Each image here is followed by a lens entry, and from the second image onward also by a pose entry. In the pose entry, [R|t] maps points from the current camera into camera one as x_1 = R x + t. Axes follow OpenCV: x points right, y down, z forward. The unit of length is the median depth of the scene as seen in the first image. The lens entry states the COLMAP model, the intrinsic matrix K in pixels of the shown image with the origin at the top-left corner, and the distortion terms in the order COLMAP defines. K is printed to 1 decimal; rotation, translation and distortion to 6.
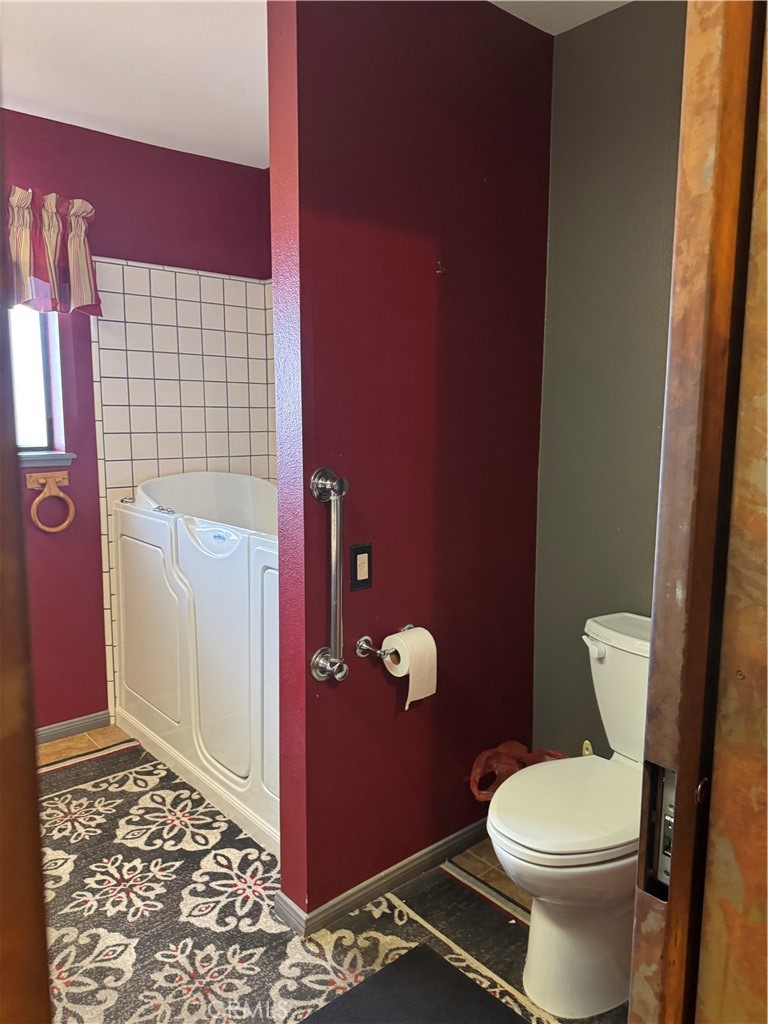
lens RADIAL K [[718.8, 0, 378.6], [0, 718.8, 508.4], [0, 0, 1]] dist [0.108005, -0.134835]
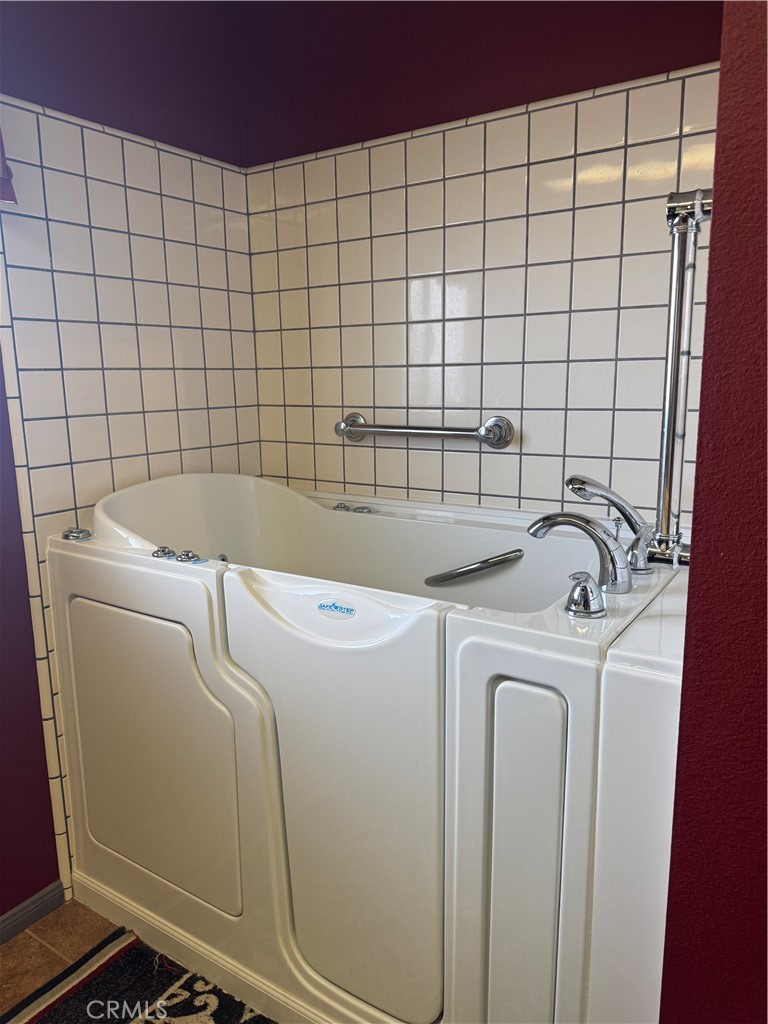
lens RADIAL K [[731.7, 0, 384.0], [0, 731.7, 512.0], [0, 0, 1]] dist [0.009344, 0.006352]
pose [[0.962649, -0.070893, 0.261305, -0.256602], [0.056136, 0.996400, 0.063525, -0.051424], [-0.264868, -0.046484, 0.963164, 0.368655]]
